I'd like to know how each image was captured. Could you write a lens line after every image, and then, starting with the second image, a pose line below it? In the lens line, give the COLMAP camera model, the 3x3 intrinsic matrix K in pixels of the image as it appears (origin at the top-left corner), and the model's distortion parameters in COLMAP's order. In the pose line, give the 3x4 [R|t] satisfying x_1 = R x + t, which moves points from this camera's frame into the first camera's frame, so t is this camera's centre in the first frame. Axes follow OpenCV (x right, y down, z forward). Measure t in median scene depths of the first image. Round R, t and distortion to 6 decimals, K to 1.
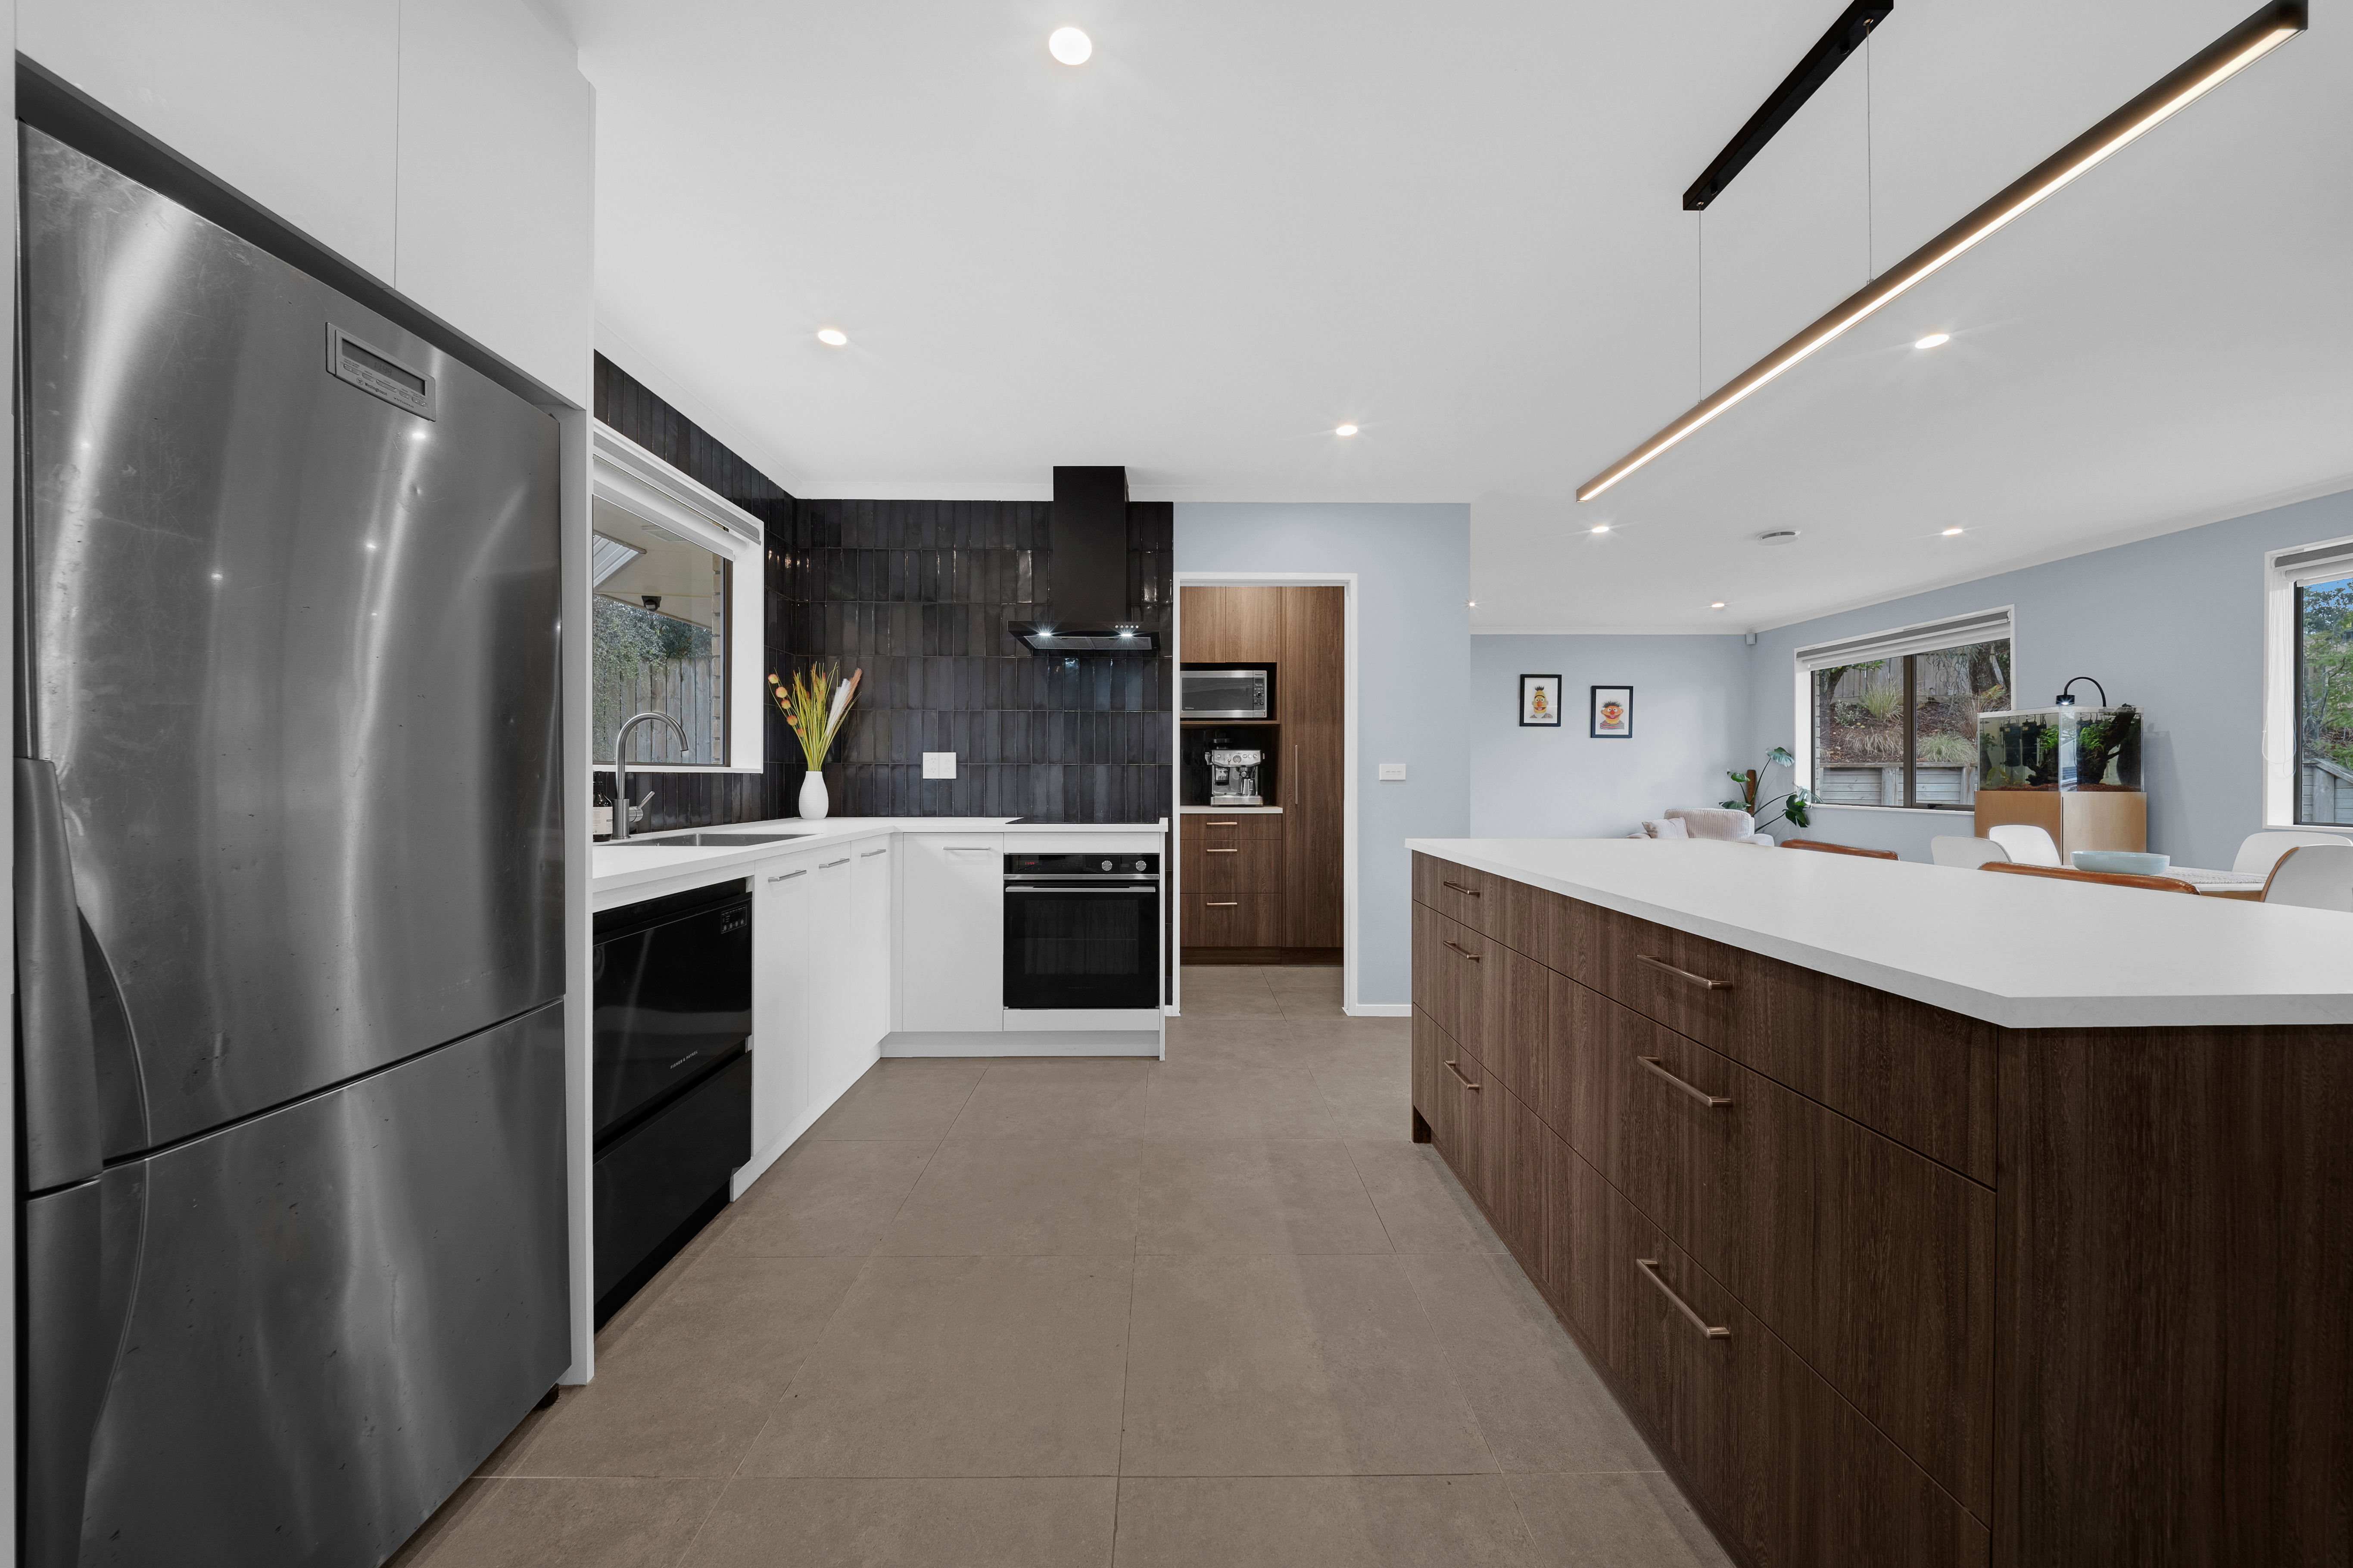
lens RADIAL K [[815.4, 0, 1155.5], [0, 815.4, 785.3], [0, 0, 1]] dist [-0.008645, -0.001941]
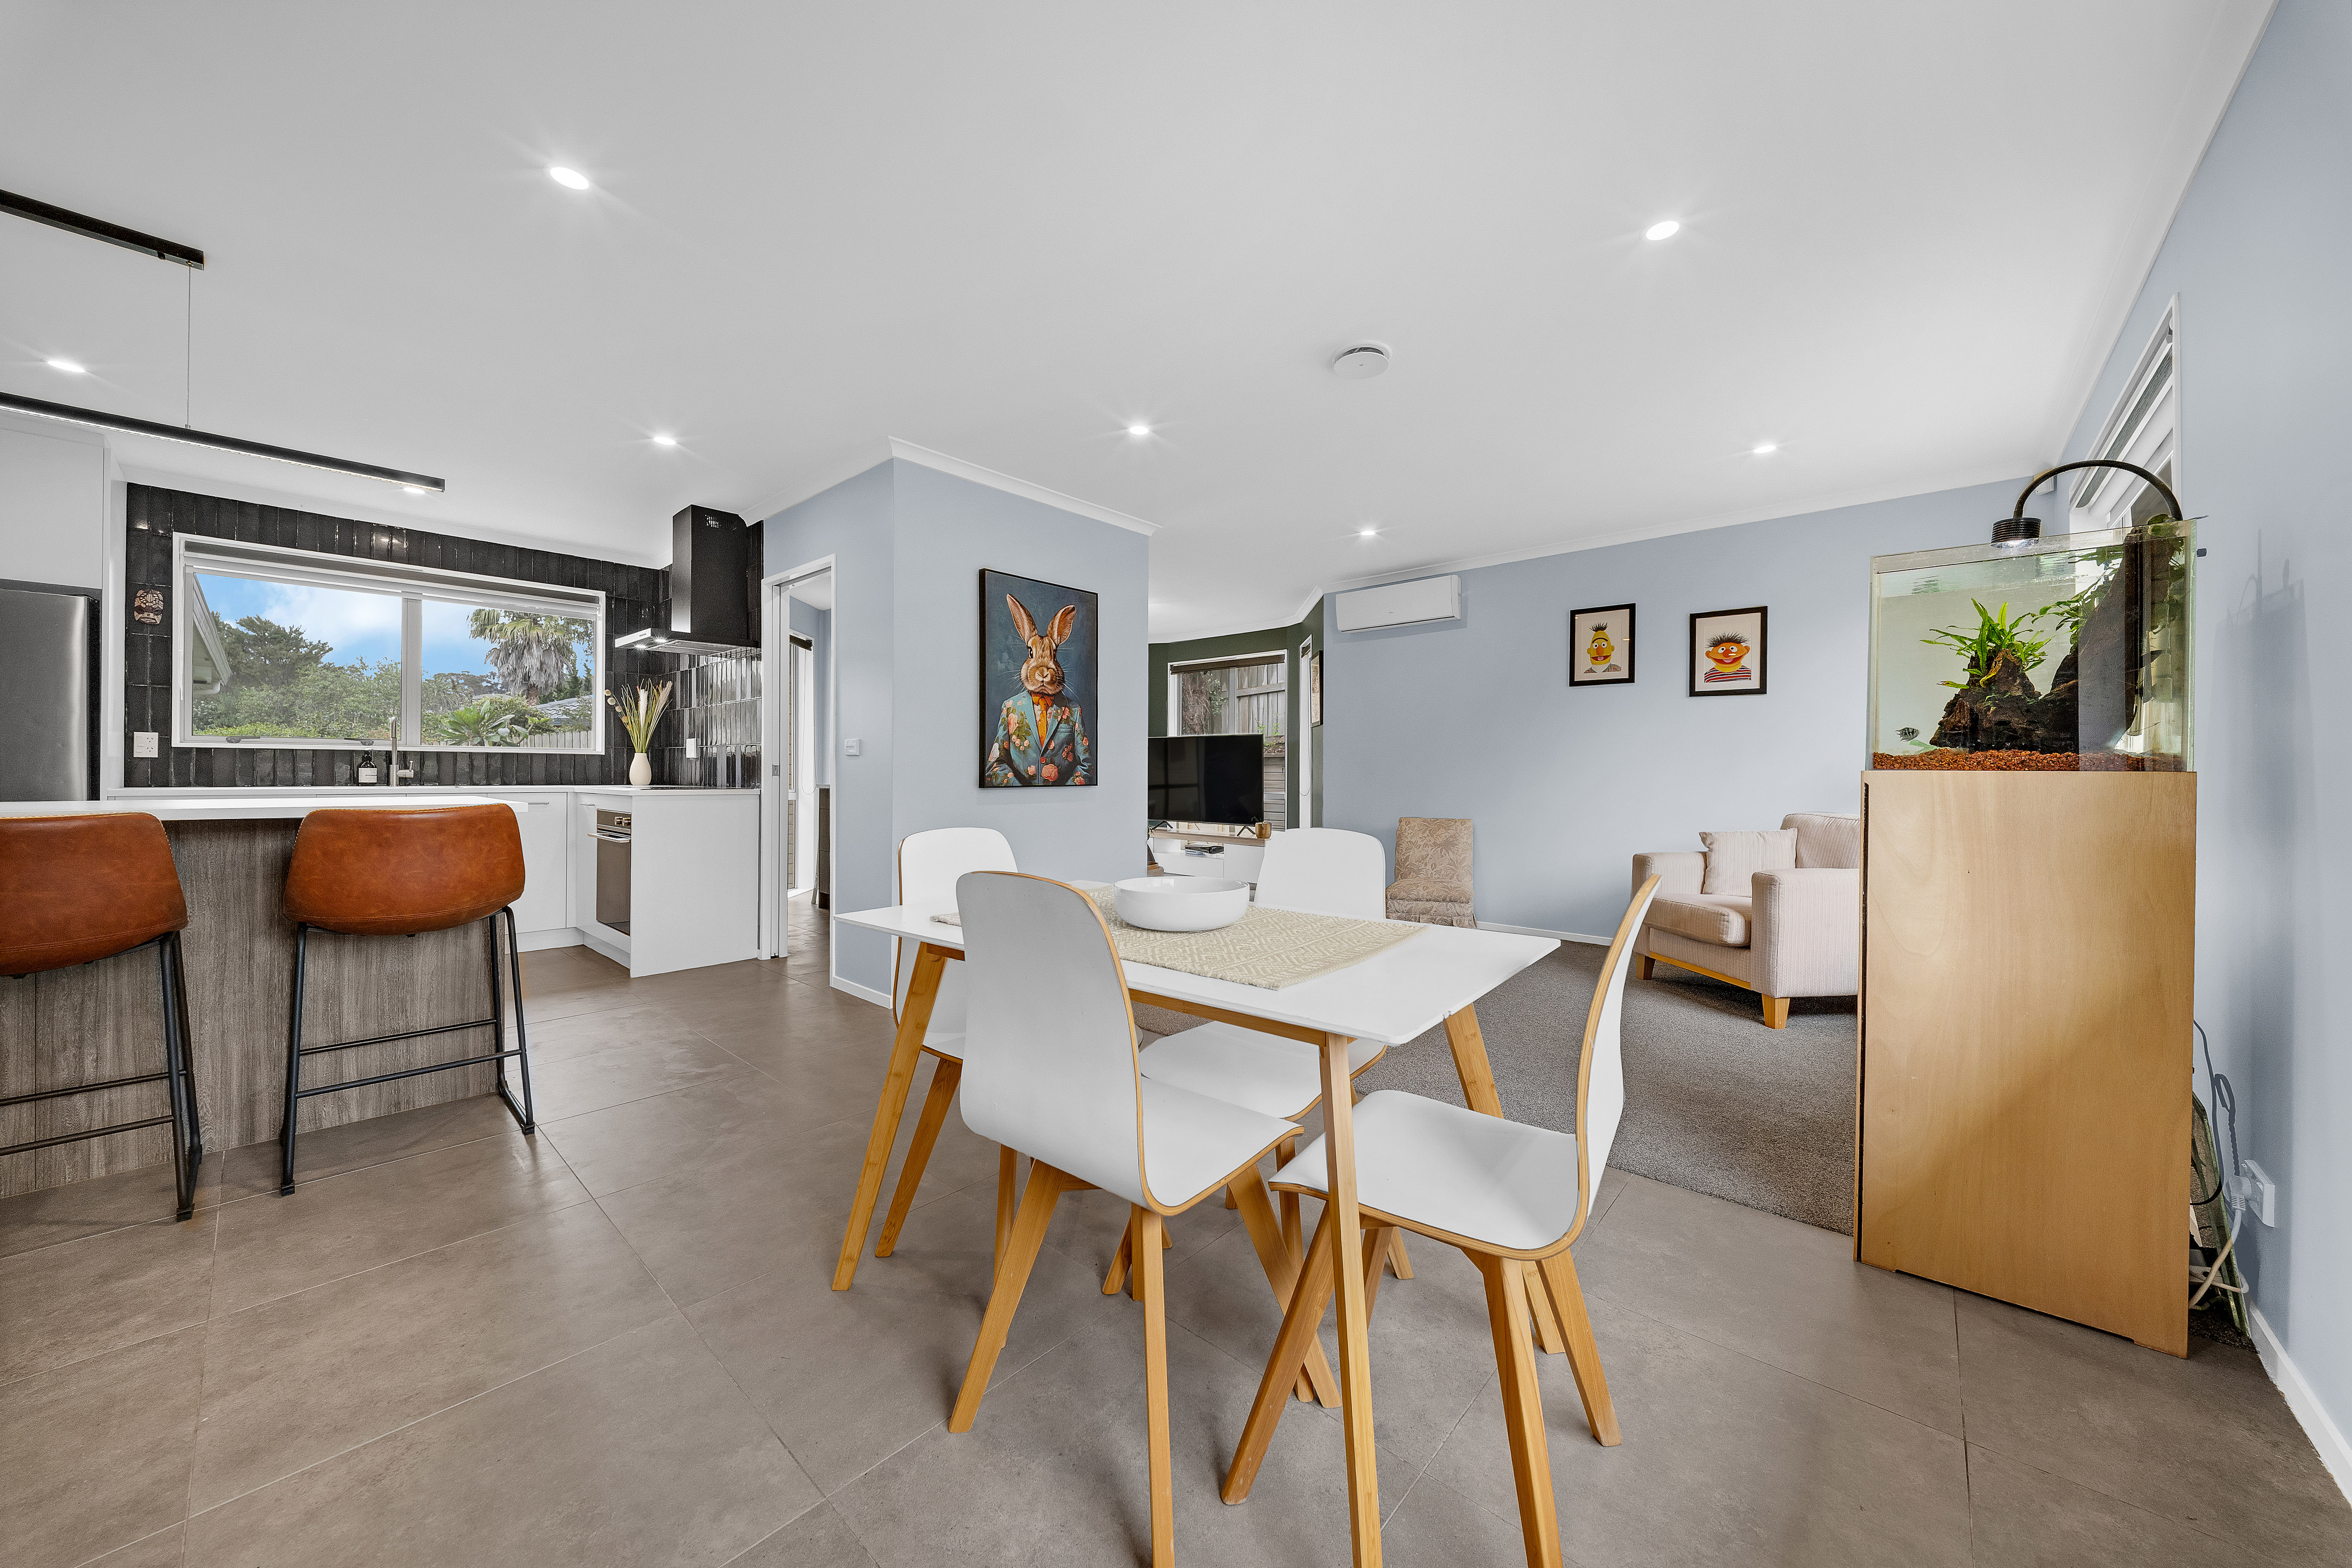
lens RADIAL K [[815.1, 0, 1178.5], [0, 815.1, 777.4], [0, 0, 1]] dist [-0.008645, -0.001941]
pose [[0.748731, 0.006387, -0.662843, 1.252204], [-0.012845, 0.999906, -0.004874, 0.021243], [0.662749, 0.012163, 0.748743, 0.523193]]
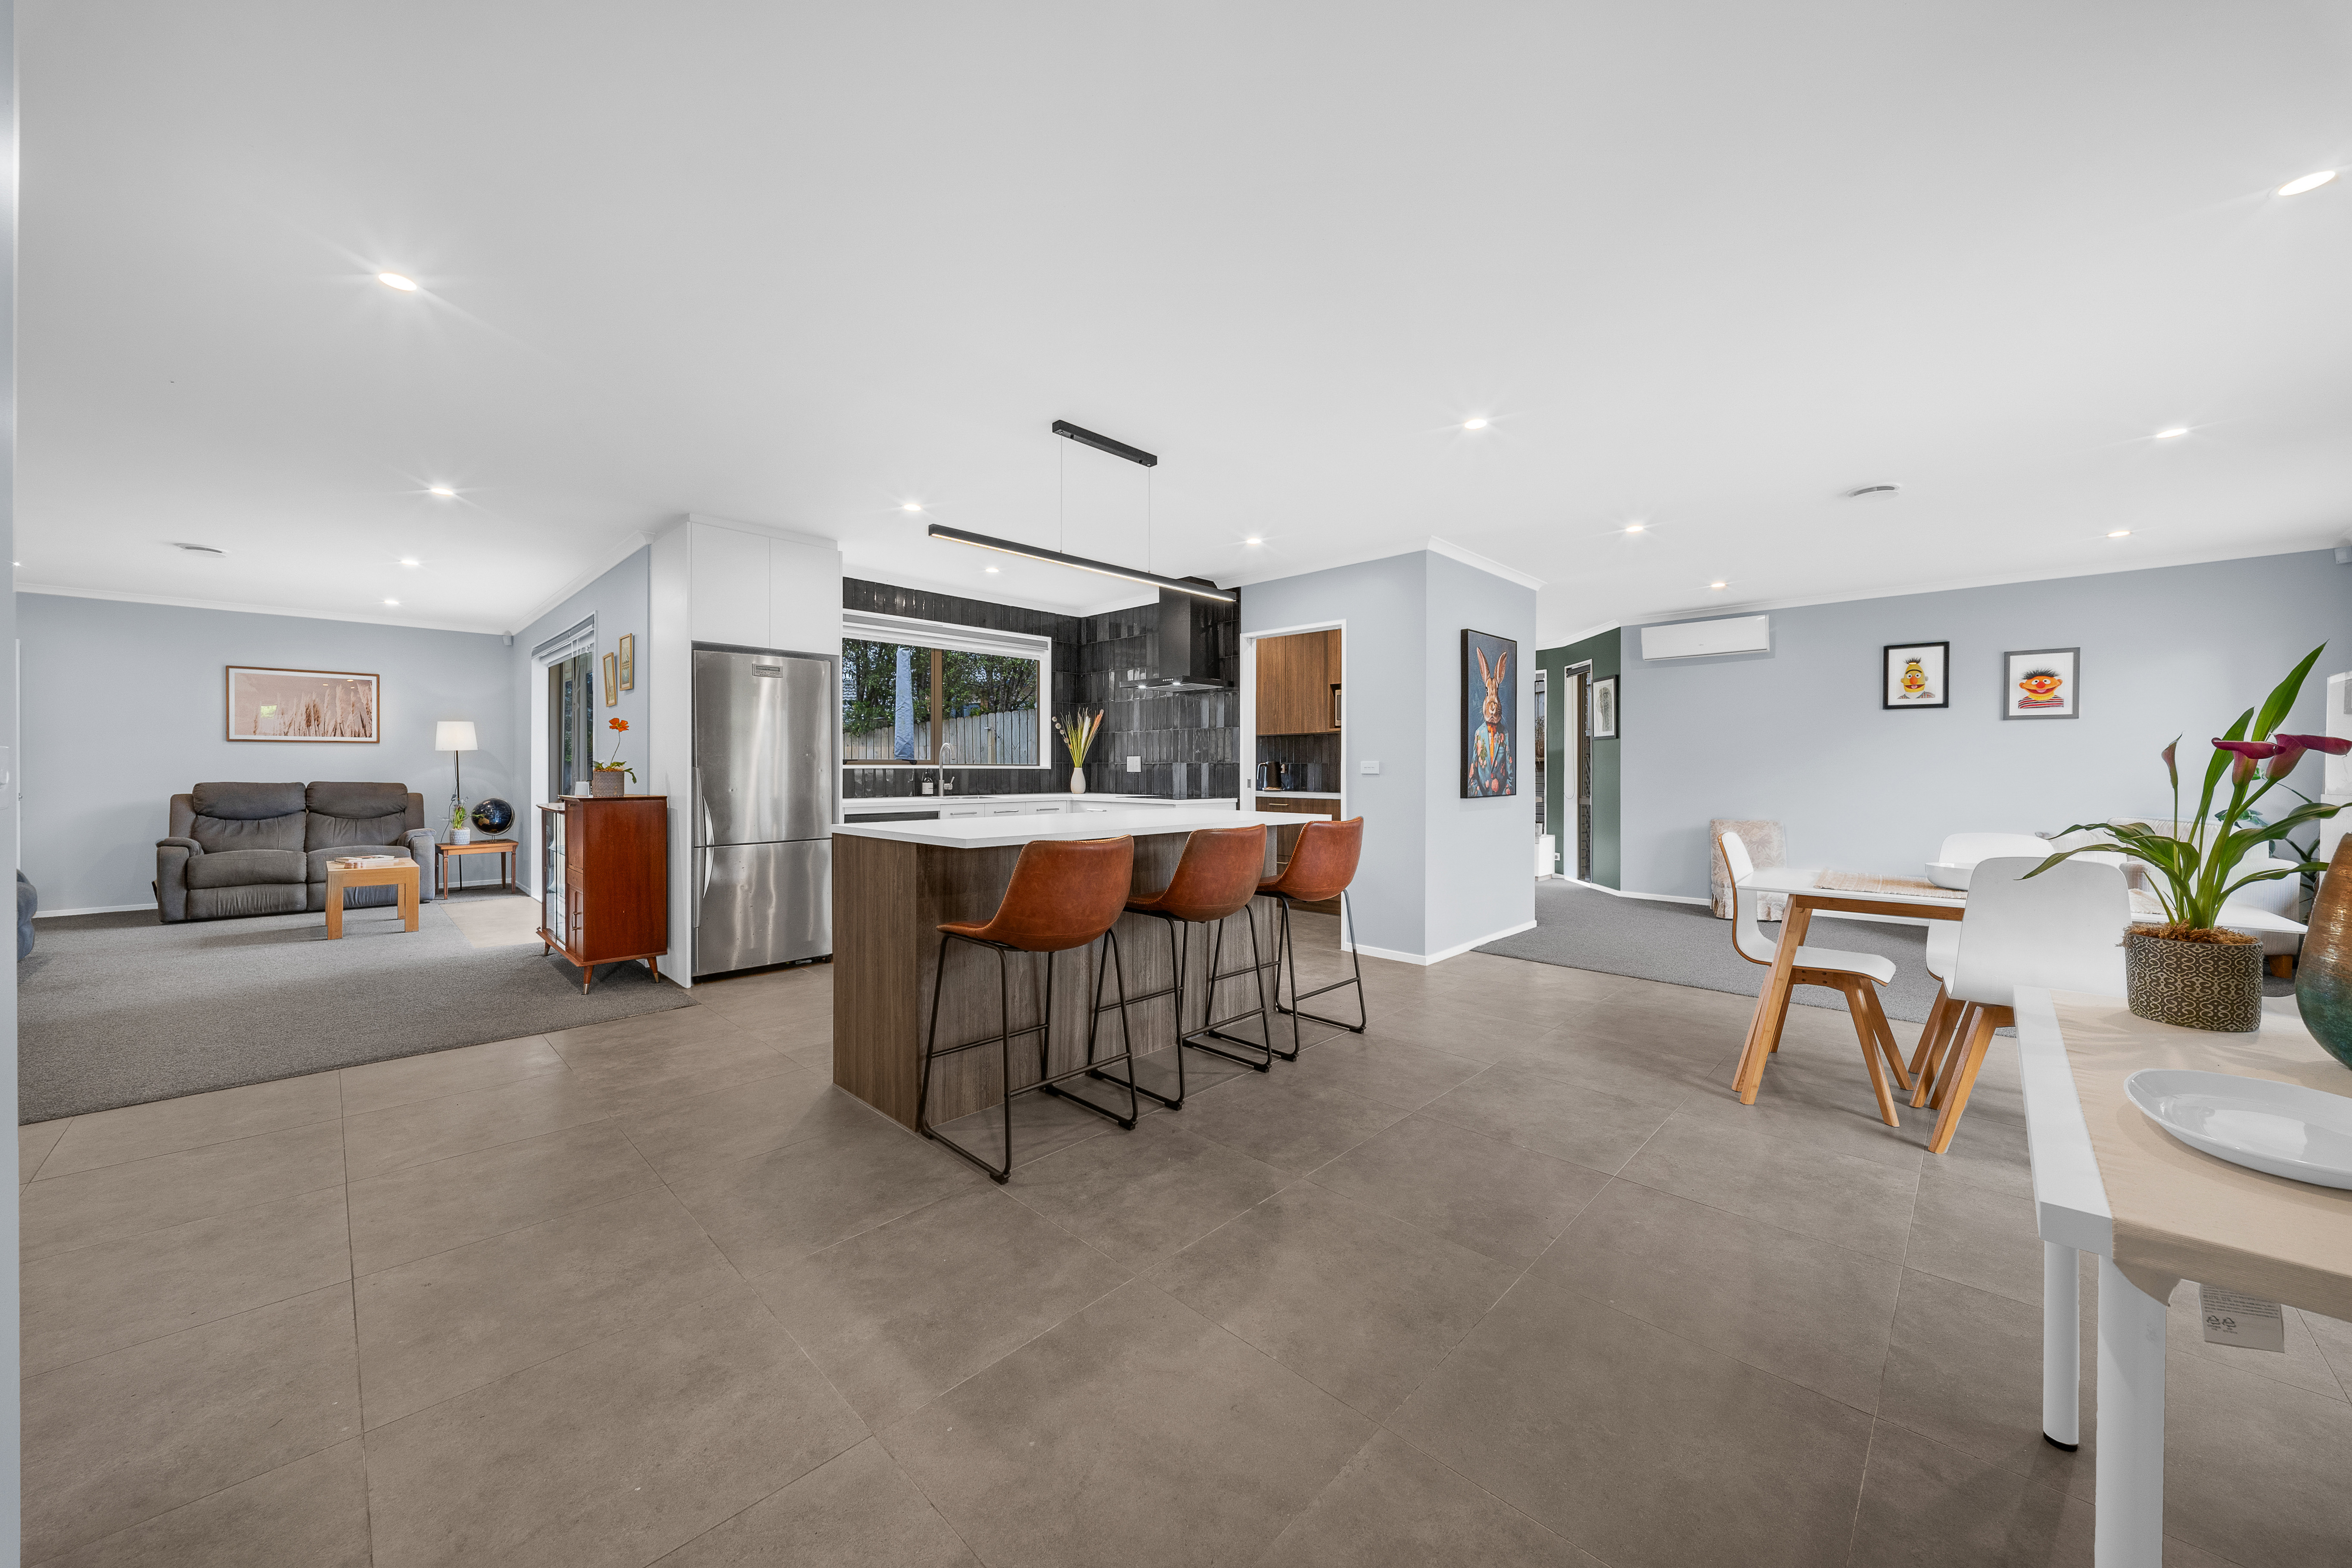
lens RADIAL K [[815.1, 0, 1189.2], [0, 815.1, 777.9], [0, 0, 1]] dist [-0.008645, -0.001941]
pose [[0.713211, 0.006096, -0.700923, 0.996165], [-0.008734, 0.999962, -0.000190, 0.003083], [0.700895, 0.006258, 0.713237, -0.120373]]
